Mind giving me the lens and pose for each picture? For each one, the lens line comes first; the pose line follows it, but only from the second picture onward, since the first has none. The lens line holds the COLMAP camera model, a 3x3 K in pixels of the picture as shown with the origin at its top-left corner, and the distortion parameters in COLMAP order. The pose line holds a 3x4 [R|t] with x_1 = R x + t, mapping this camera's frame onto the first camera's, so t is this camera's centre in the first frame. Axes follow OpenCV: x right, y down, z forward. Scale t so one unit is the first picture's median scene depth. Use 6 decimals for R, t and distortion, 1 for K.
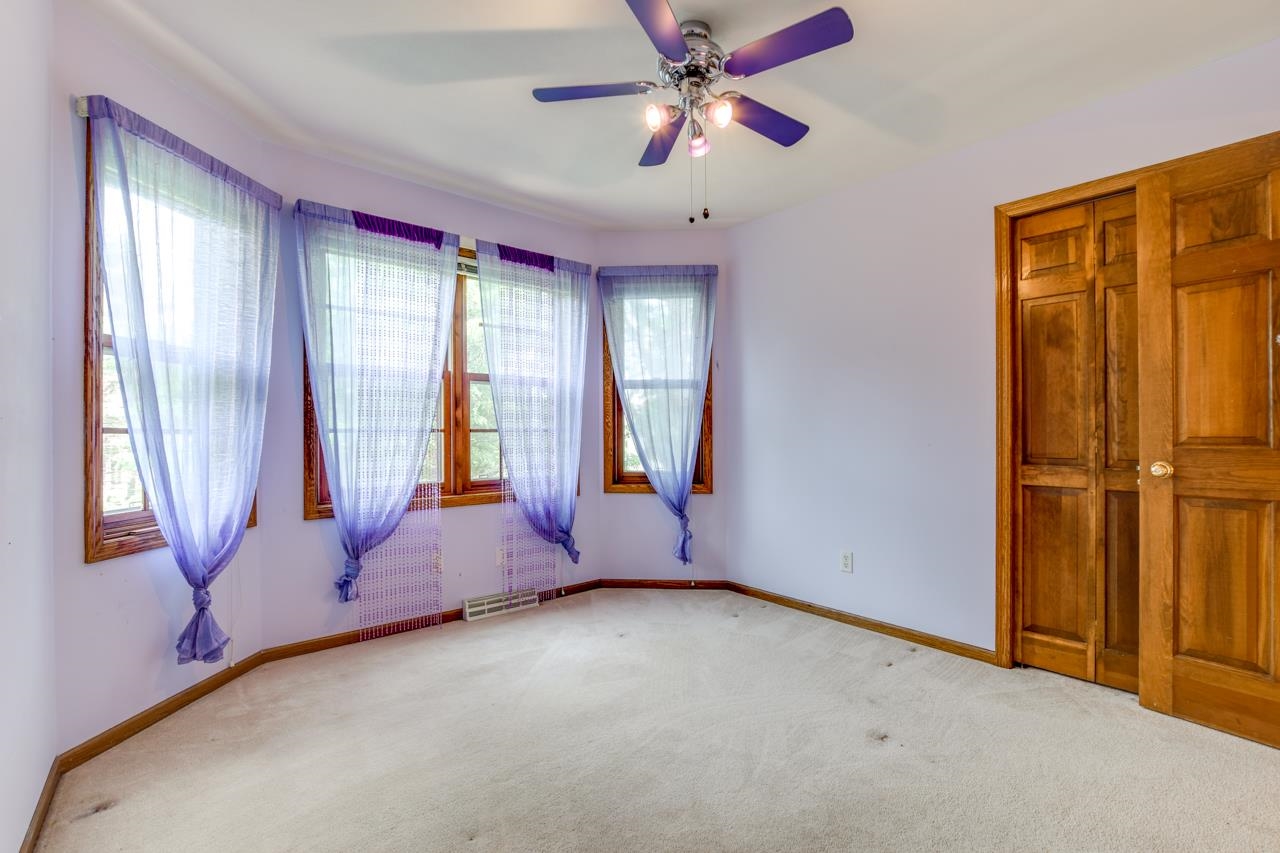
lens RADIAL K [[562.0, 0, 650.3], [0, 562.0, 430.2], [0, 0, 1]] dist [-0.017574, -0.000276]
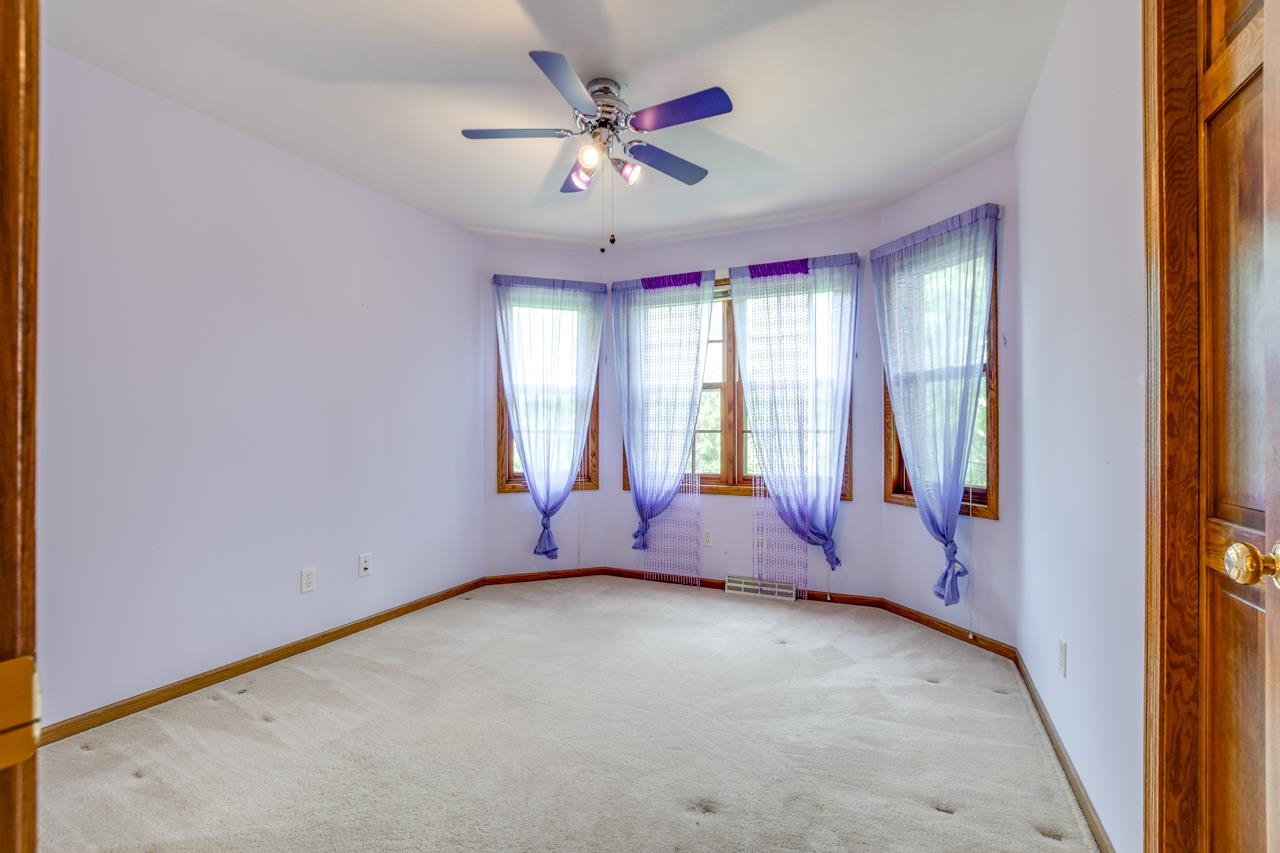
lens RADIAL K [[562.0, 0, 651.6], [0, 562.0, 427.8], [0, 0, 1]] dist [-0.017574, -0.000276]
pose [[0.428095, -0.001423, -0.903733, 0.660130], [-0.000647, 0.999998, -0.001881, -0.004469], [0.903734, 0.001390, 0.428093, 0.340770]]
